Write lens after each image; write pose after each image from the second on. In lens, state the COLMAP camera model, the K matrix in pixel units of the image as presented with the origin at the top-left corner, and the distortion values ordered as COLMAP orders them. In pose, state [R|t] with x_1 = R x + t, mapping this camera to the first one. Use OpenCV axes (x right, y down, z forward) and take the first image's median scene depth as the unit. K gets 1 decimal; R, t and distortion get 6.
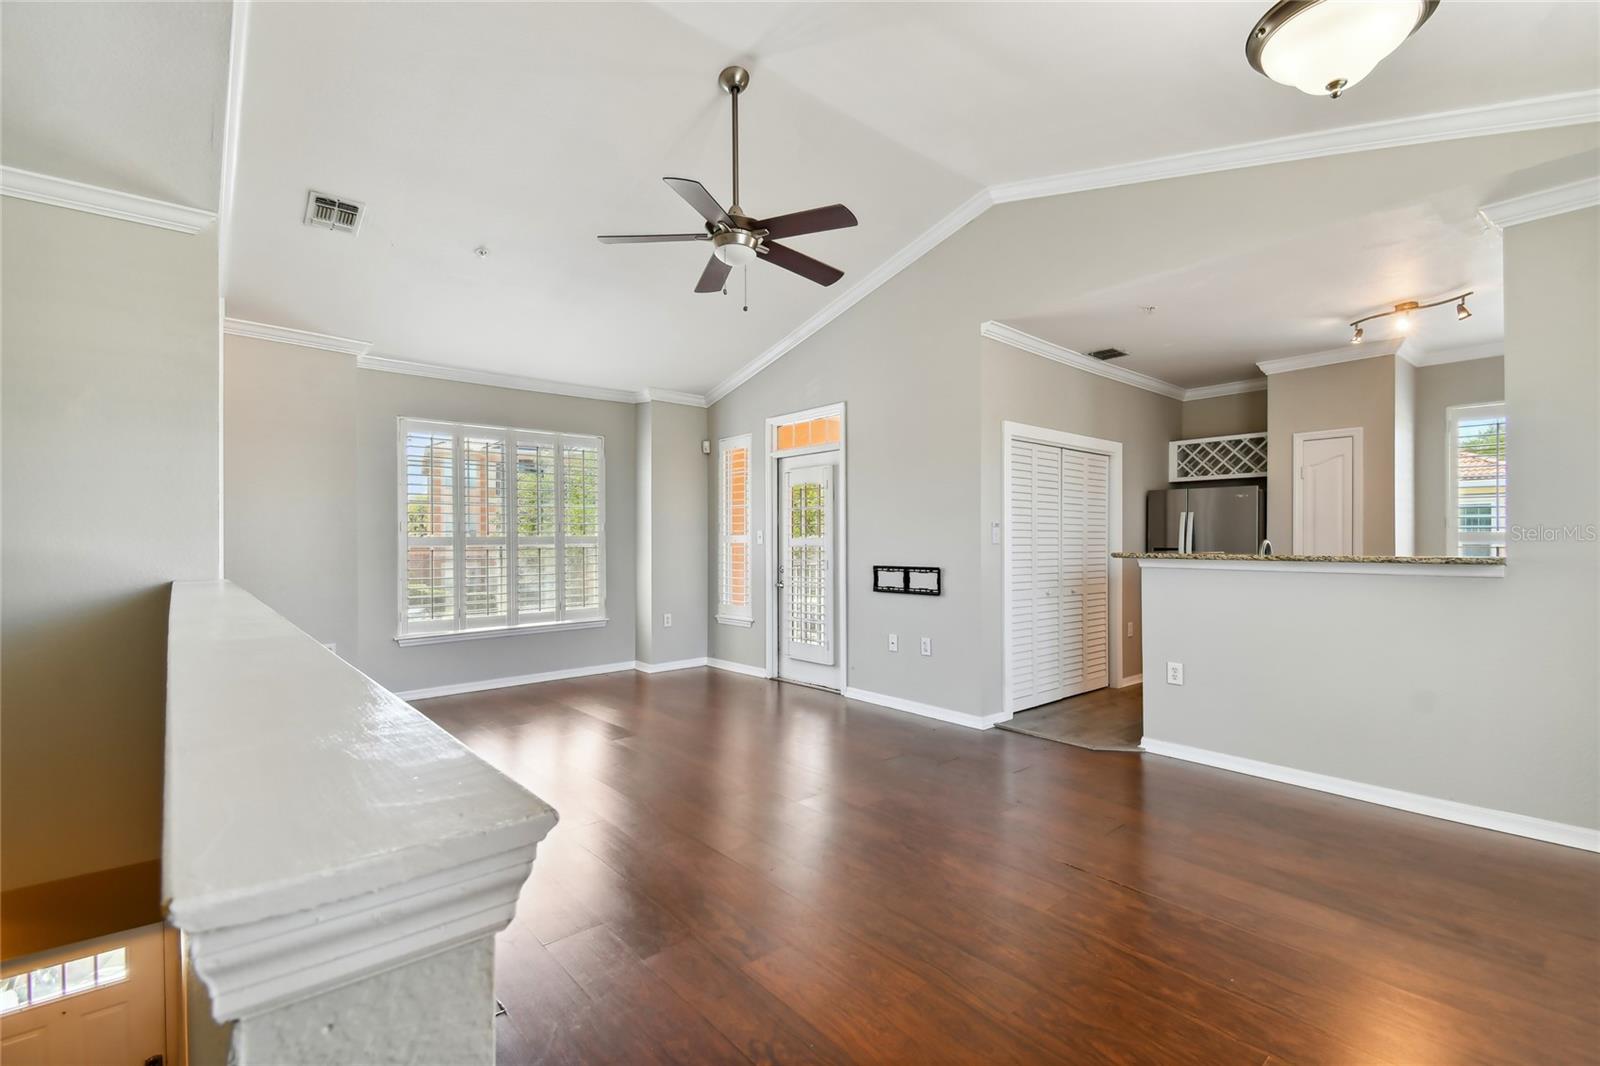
lens RADIAL K [[698.9, 0, 810.3], [0, 698.9, 539.4], [0, 0, 1]] dist [0.047331, -0.025785]
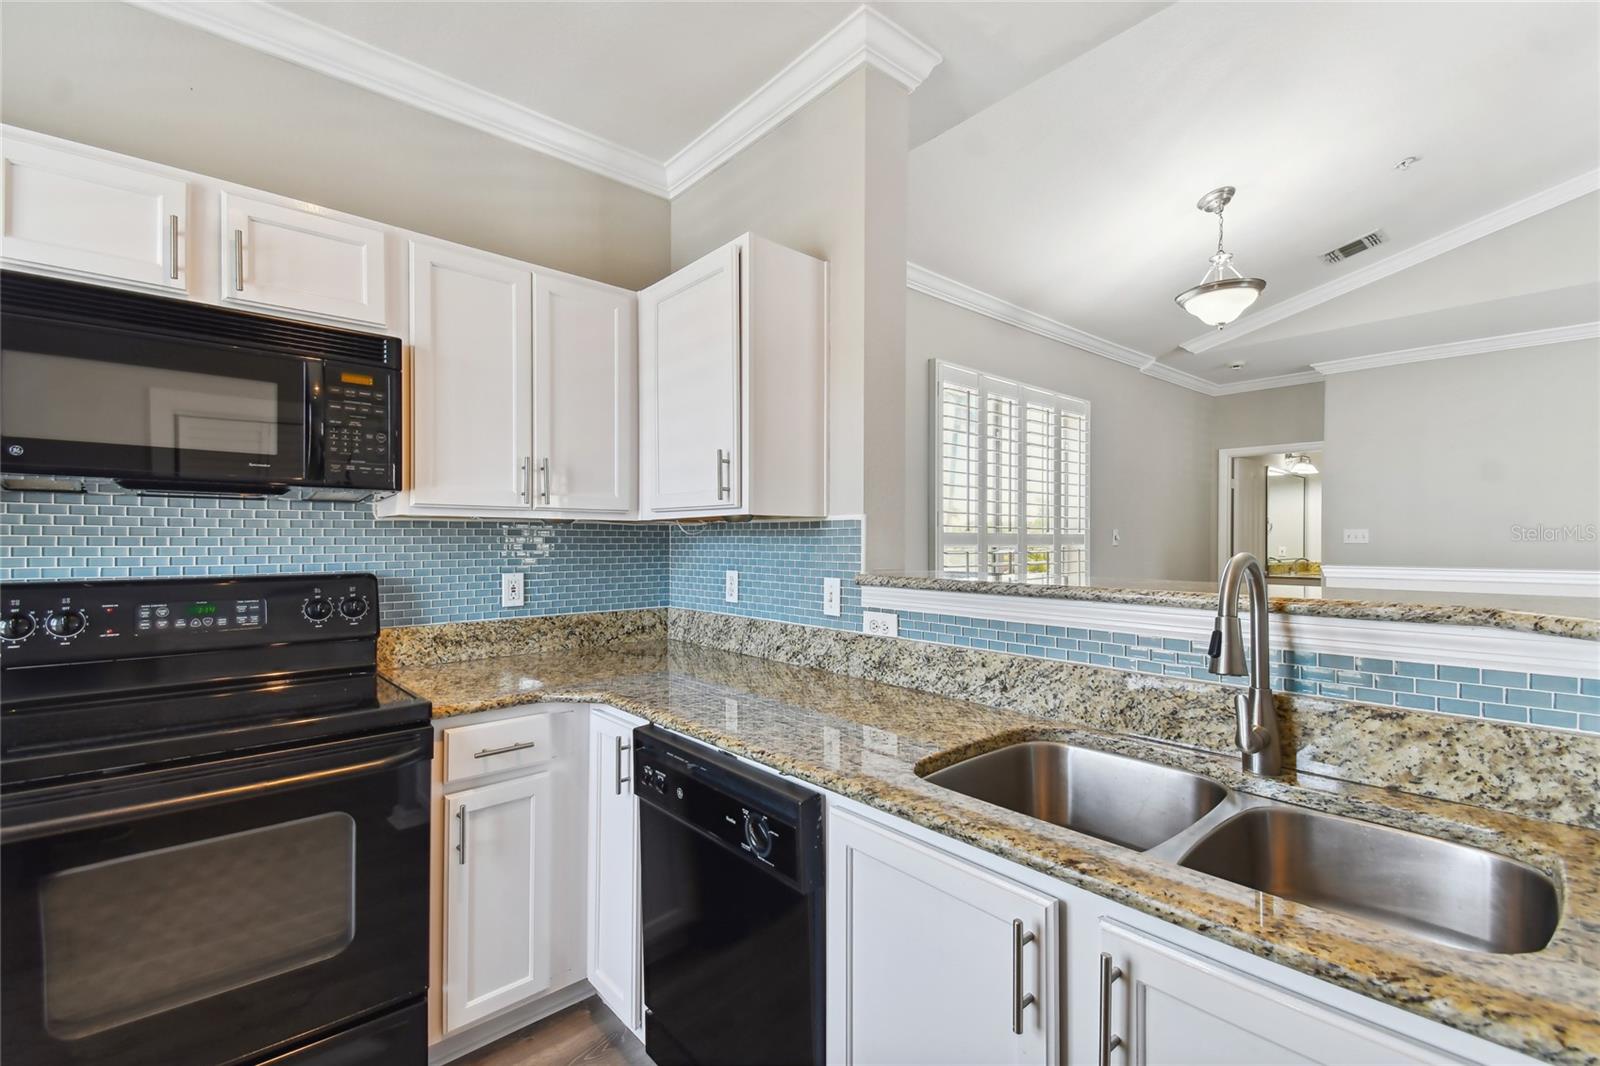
lens RADIAL K [[698.9, 0, 810.3], [0, 698.9, 539.4], [0, 0, 1]] dist [0.047331, -0.025785]
pose [[-0.999972, 0.002179, -0.007173, 0.564670], [0.002184, 0.999997, -0.000678, -0.003370], [0.007172, -0.000693, -0.999974, 0.885895]]
